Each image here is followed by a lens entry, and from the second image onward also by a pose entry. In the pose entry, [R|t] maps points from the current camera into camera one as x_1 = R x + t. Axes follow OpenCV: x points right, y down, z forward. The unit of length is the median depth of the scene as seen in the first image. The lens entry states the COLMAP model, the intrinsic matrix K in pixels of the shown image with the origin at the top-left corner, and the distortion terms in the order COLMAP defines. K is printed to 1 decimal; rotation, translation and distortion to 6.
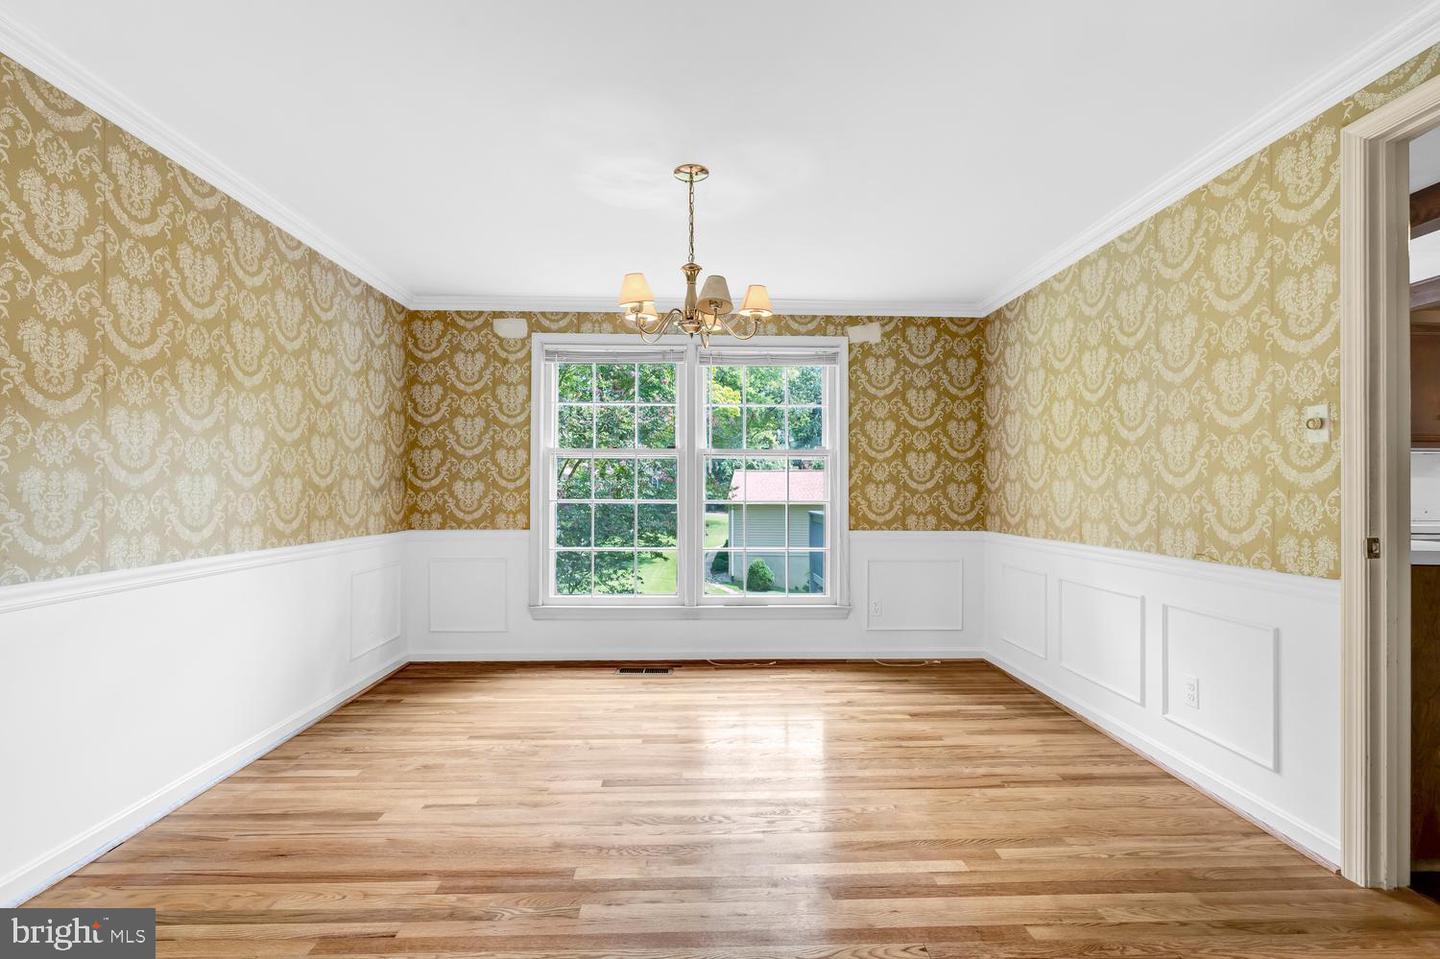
lens RADIAL K [[656.0, 0, 723.4], [0, 656.0, 498.0], [0, 0, 1]] dist [-0.011052, 0.000696]
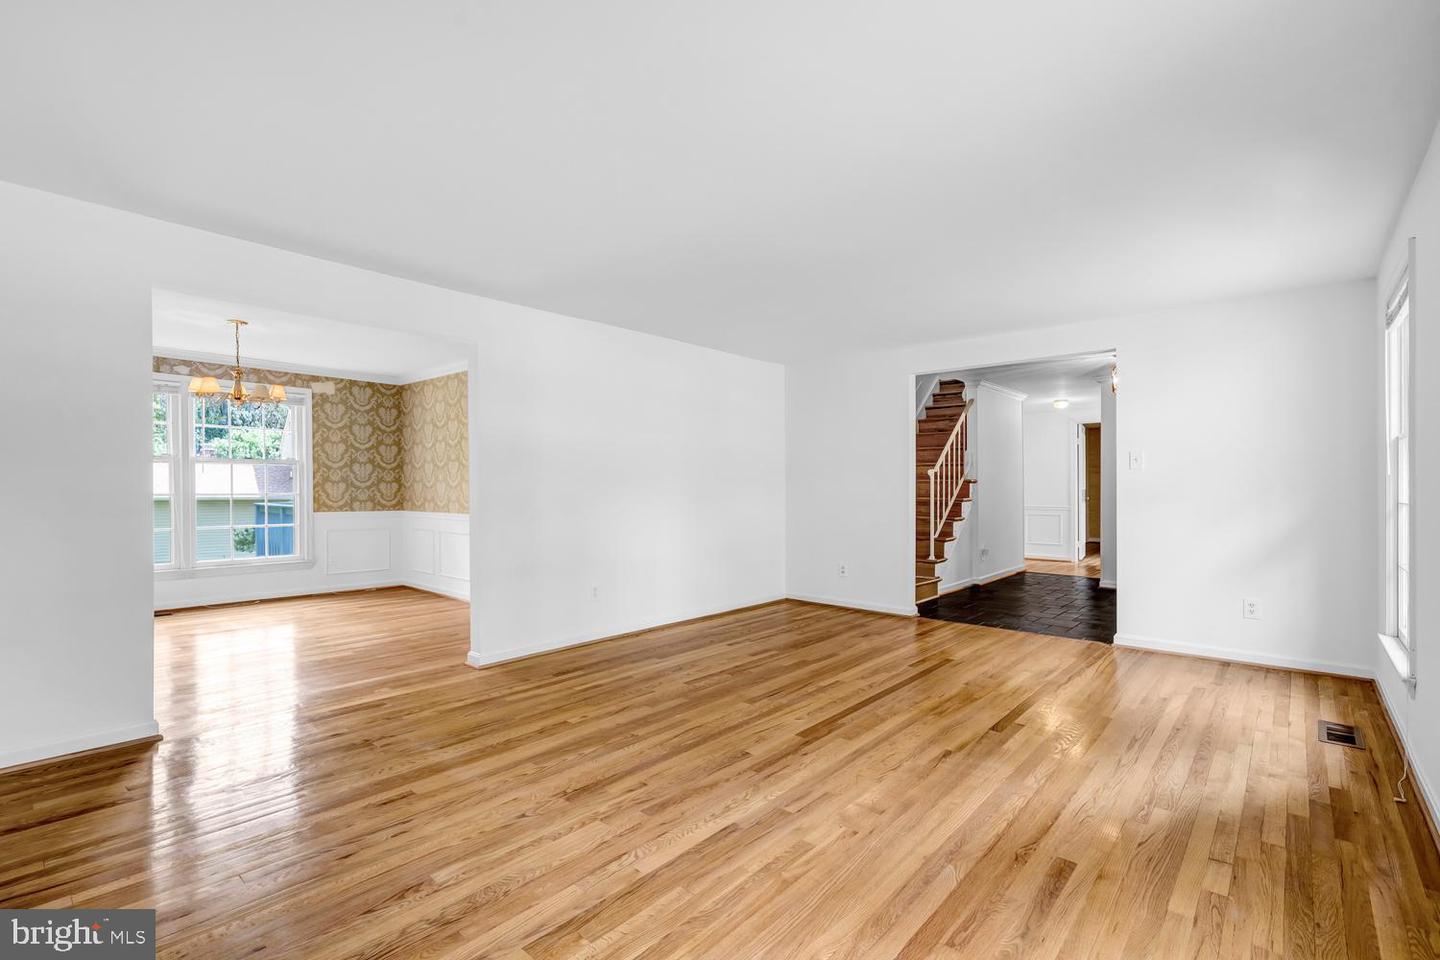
lens RADIAL K [[656.0, 0, 720.1], [0, 656.0, 496.2], [0, 0, 1]] dist [-0.011052, 0.000696]
pose [[0.690685, -0.008425, 0.723106, -0.266879], [0.003417, 0.999959, 0.008386, 0.001421], [-0.723147, -0.003321, 0.690686, -0.787288]]
